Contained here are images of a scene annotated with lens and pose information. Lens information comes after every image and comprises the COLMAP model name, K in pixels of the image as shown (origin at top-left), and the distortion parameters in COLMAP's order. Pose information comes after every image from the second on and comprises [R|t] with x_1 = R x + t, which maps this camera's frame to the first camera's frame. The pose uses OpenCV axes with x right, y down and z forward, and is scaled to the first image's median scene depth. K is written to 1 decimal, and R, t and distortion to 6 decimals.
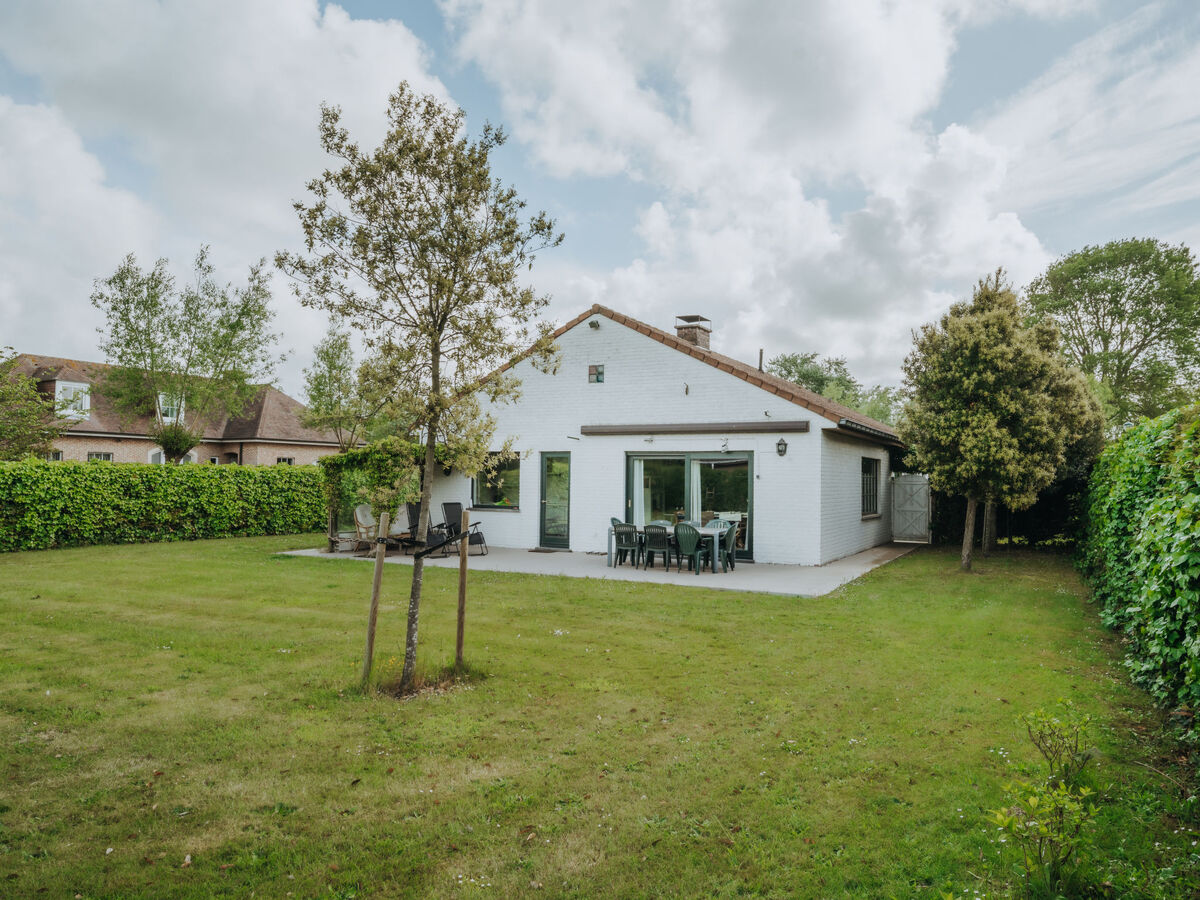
lens RADIAL K [[831.0, 0, 600.0], [0, 831.0, 450.0], [0, 0, 1]] dist [0.027477, -0.000760]
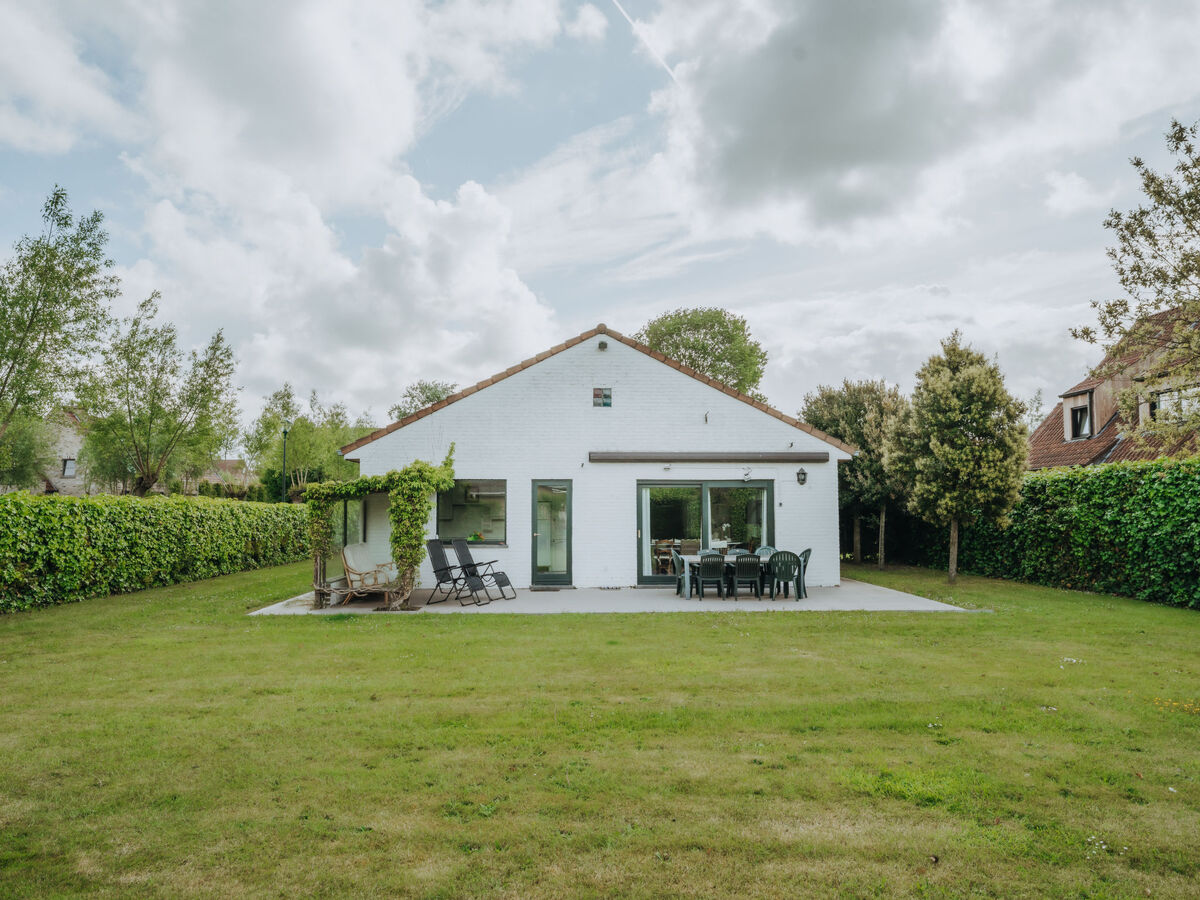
lens RADIAL K [[831.0, 0, 600.0], [0, 831.0, 450.0], [0, 0, 1]] dist [0.027477, -0.000760]
pose [[0.858181, 0.022734, 0.512844, -0.492034], [-0.004775, 0.999329, -0.036308, 0.002656], [-0.513326, 0.028710, 0.857714, 0.192875]]
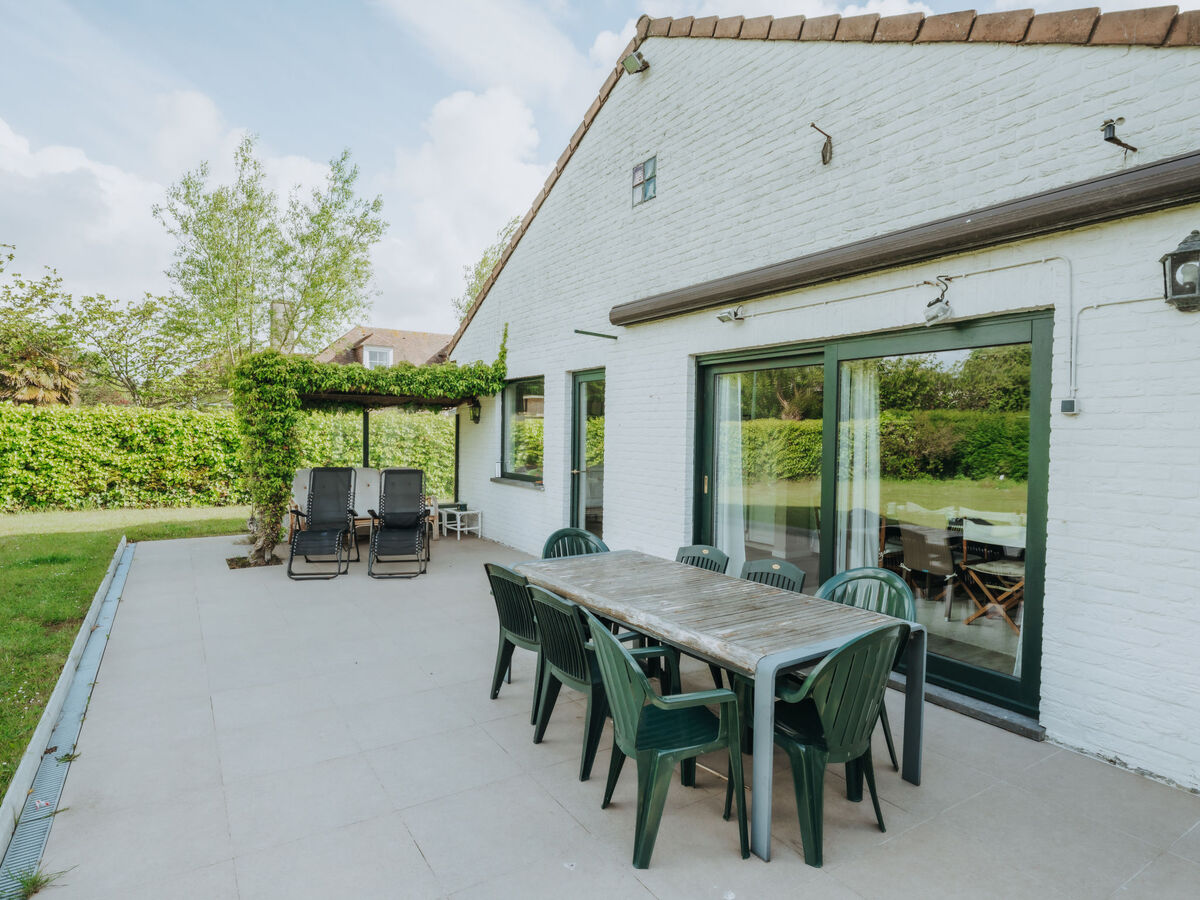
lens RADIAL K [[677.8, 0, 600.0], [0, 677.8, 450.0], [0, 0, 1]] dist [-0.002441, -0.000020]
pose [[0.870996, 0.012951, -0.491119, 0.150698], [0.013874, 0.998605, 0.050939, 0.029747], [0.491094, -0.051181, 0.869602, 0.677555]]
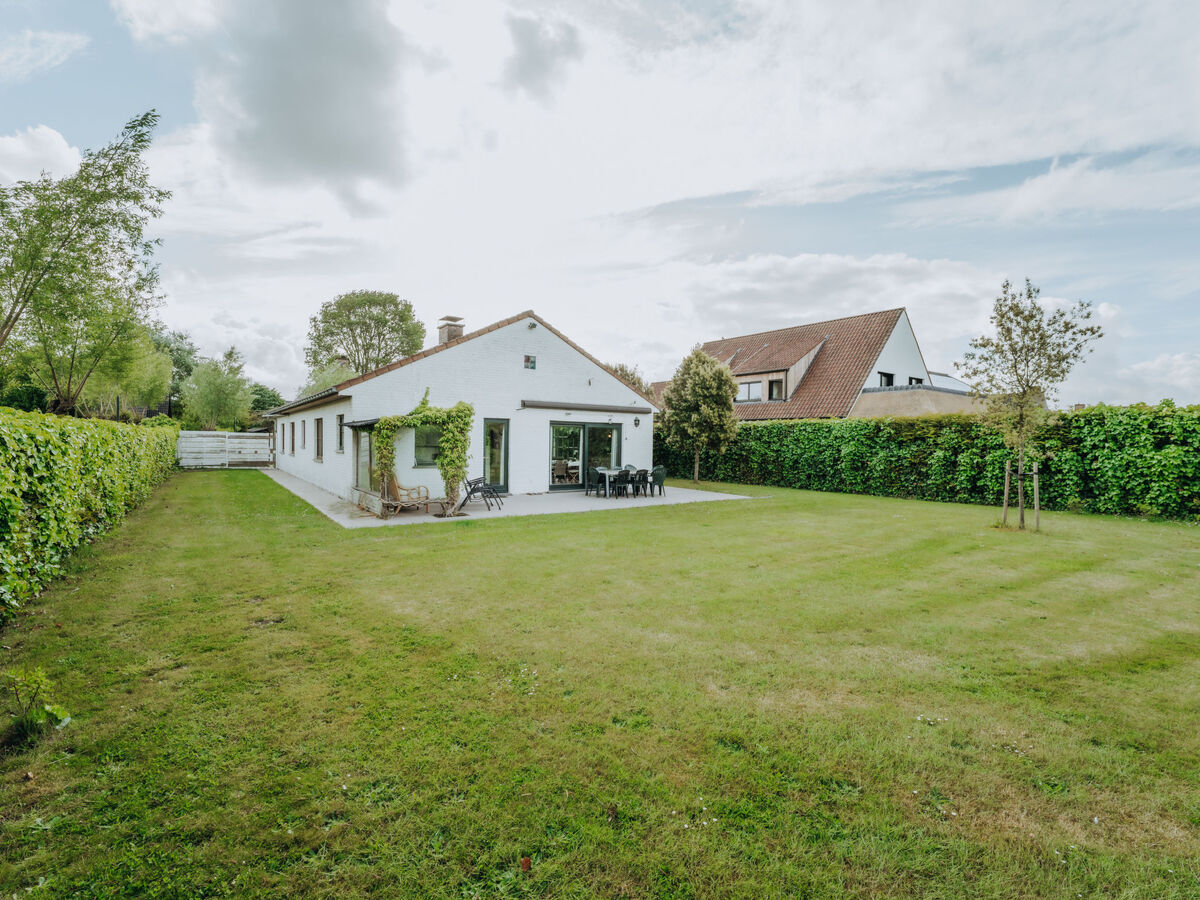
lens RADIAL K [[553.4, 0, 600.0], [0, 553.4, 450.0], [0, 0, 1]] dist [-0.017572, 0.000958]
pose [[0.430382, -0.021277, 0.902396, -0.773178], [-0.039780, 0.998304, 0.042511, 0.008235], [-0.901770, -0.054194, 0.428806, 0.505541]]
